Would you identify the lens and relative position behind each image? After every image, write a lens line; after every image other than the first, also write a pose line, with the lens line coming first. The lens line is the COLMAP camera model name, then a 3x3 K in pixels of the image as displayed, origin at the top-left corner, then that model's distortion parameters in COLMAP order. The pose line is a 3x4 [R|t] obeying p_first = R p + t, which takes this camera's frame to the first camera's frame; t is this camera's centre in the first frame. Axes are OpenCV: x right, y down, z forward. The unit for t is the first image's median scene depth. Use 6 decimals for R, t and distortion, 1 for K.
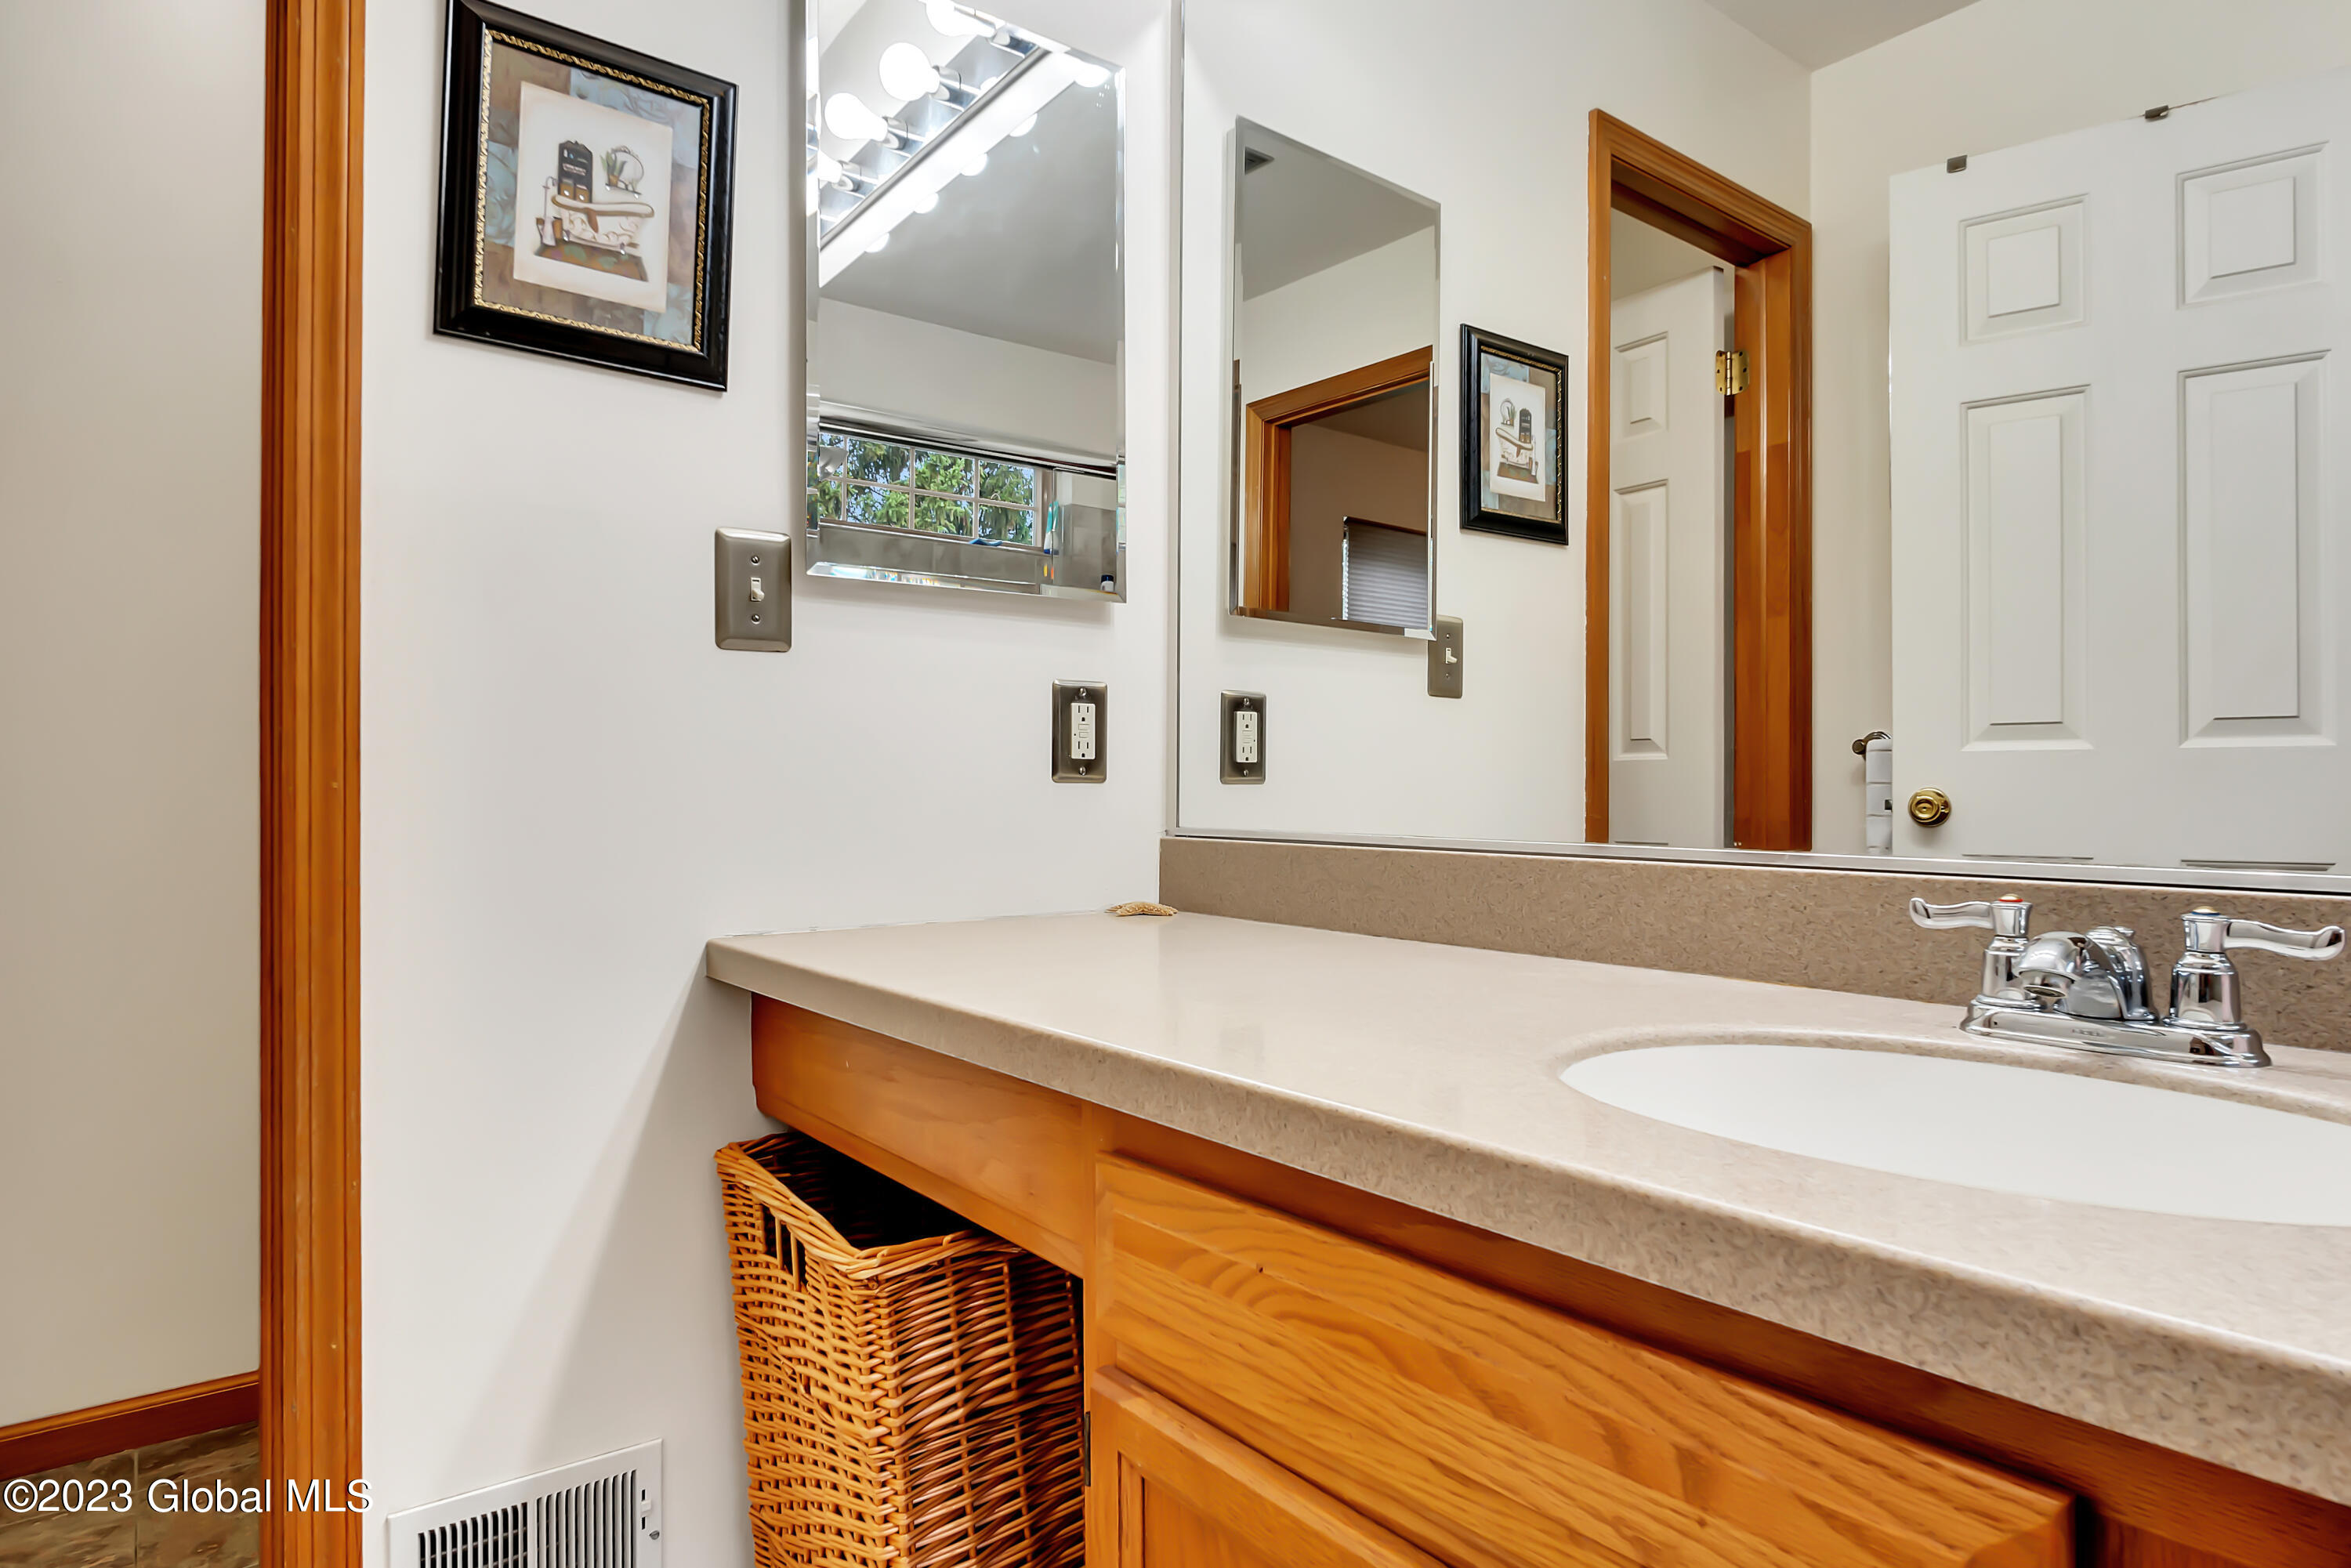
lens RADIAL K [[1315.9, 0, 1166.9], [0, 1315.9, 773.5], [0, 0, 1]] dist [-0.013966, 0.001237]
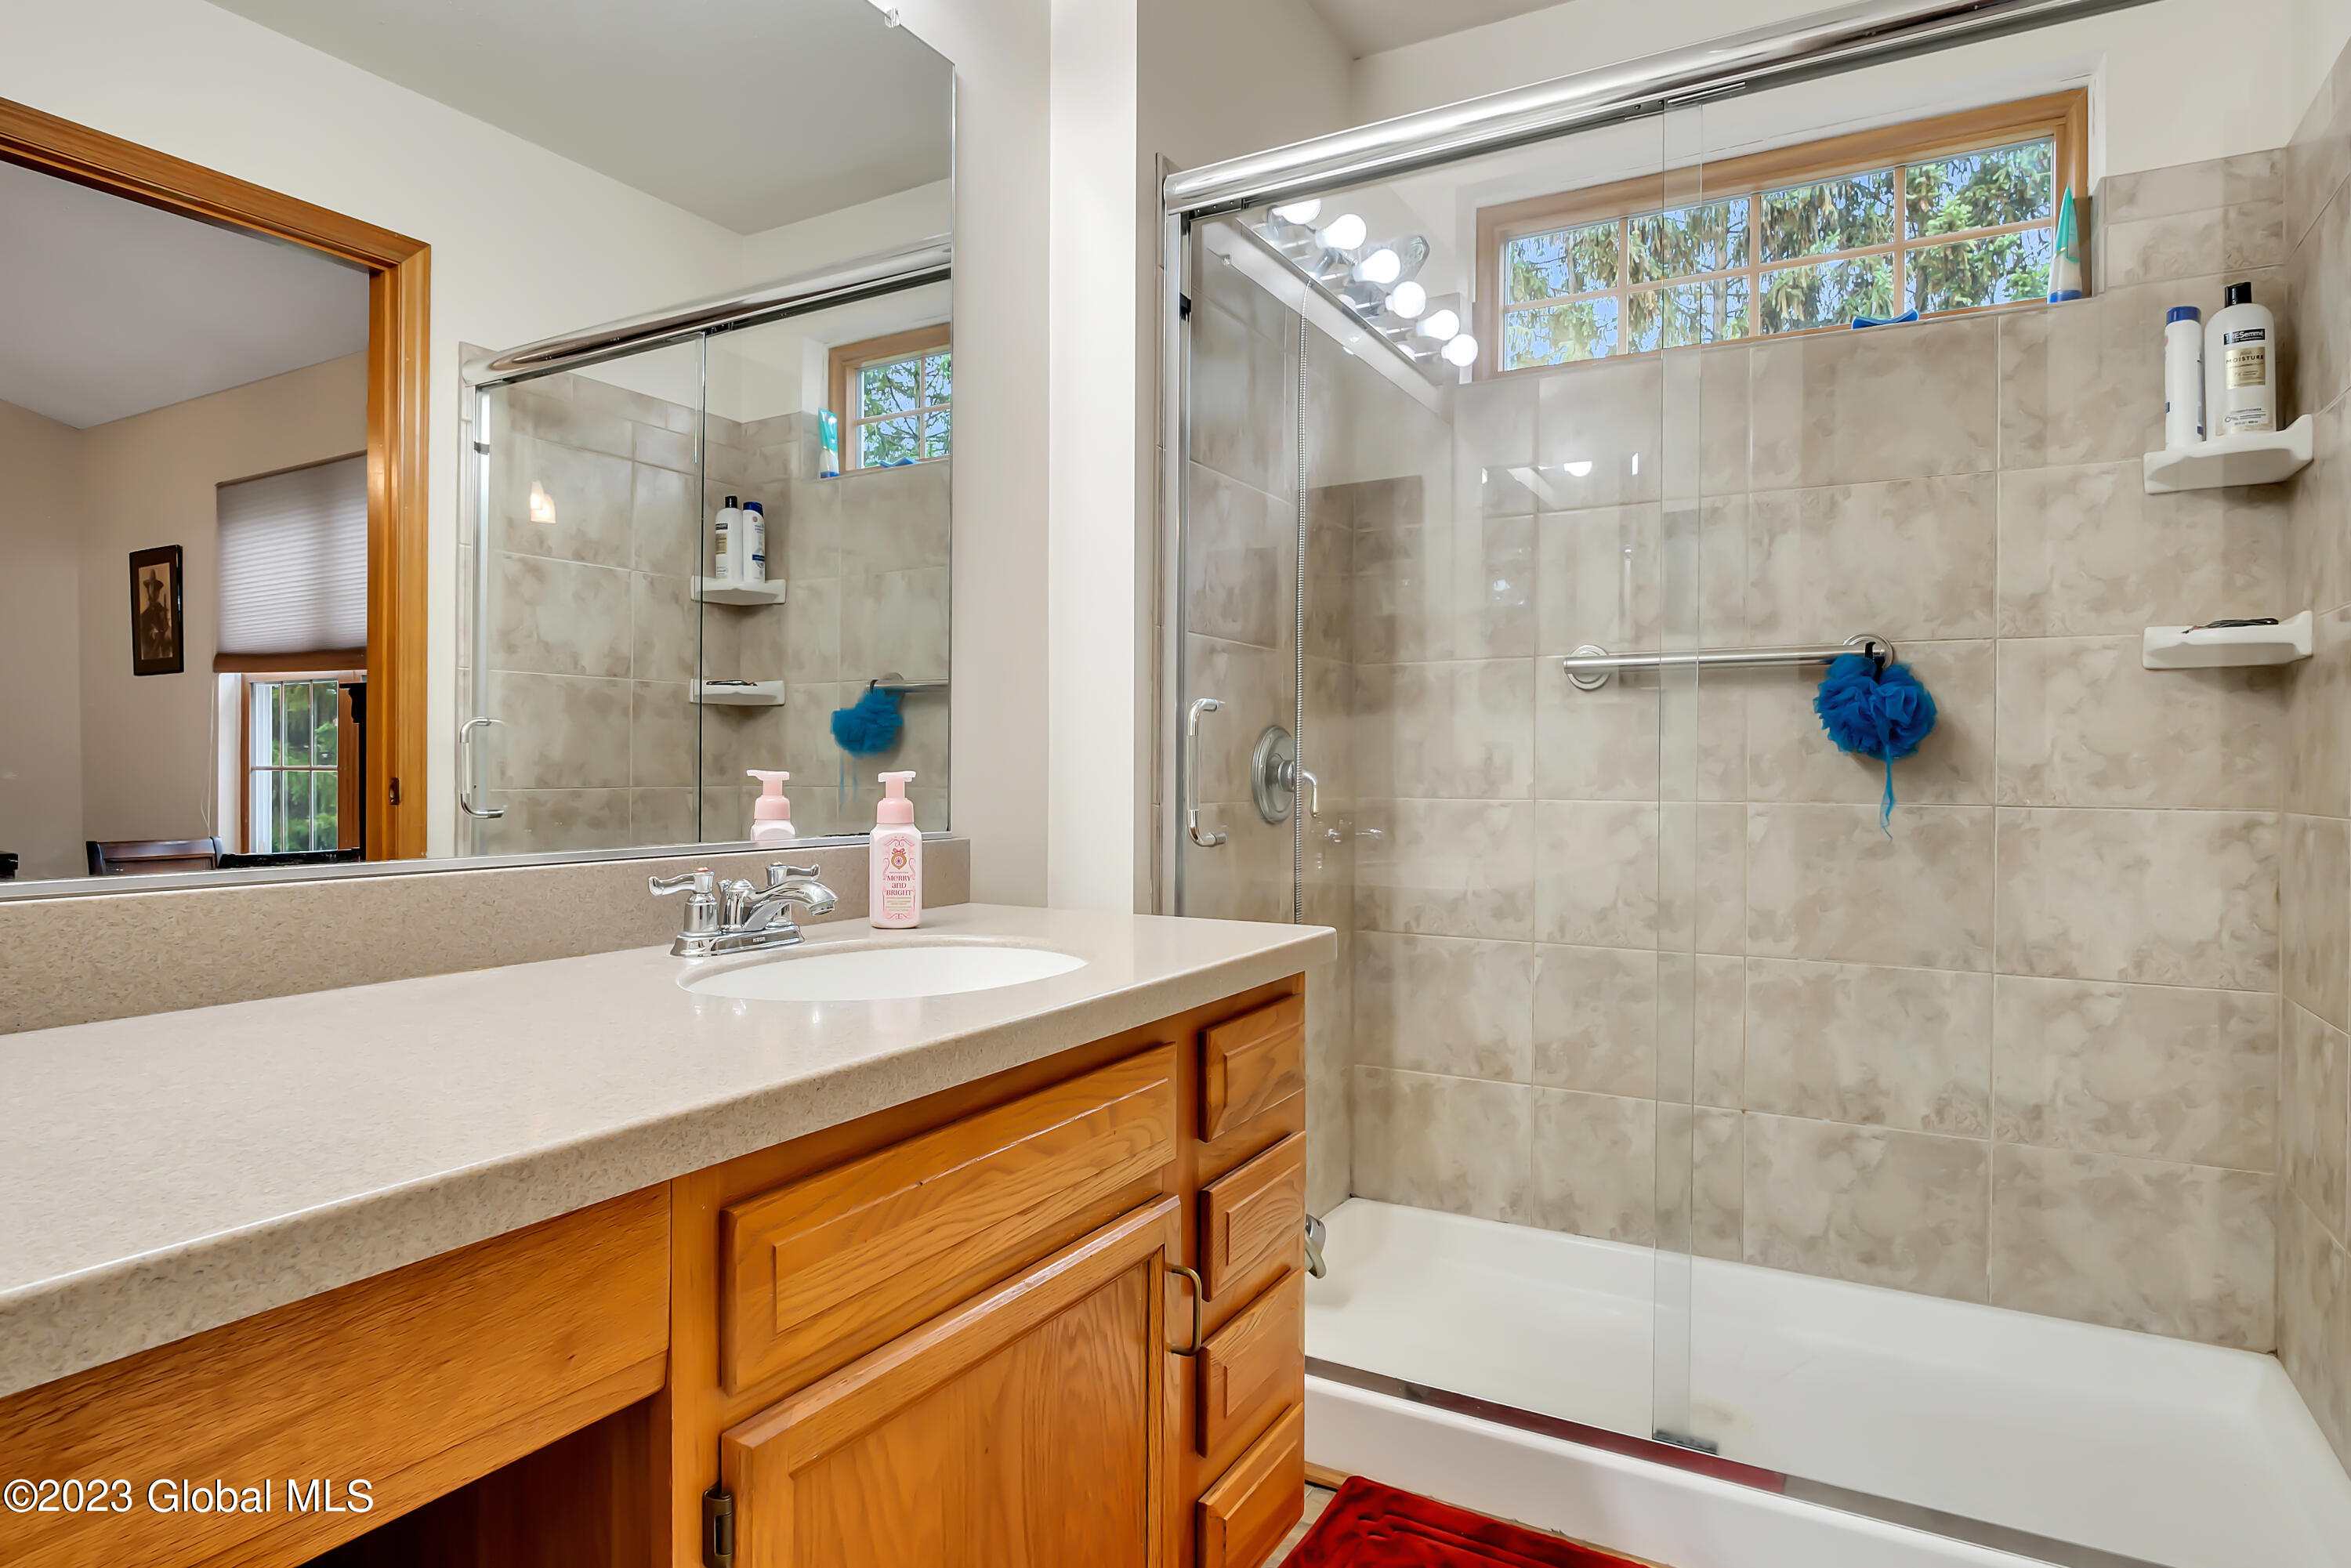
lens RADIAL K [[1315.9, 0, 1166.9], [0, 1315.9, 773.5], [0, 0, 1]] dist [-0.013966, 0.001237]
pose [[-0.367221, -0.008013, 0.930099, -0.723214], [-0.015080, 0.999883, 0.002660, -0.023024], [-0.930012, -0.013050, -0.367298, 0.735759]]
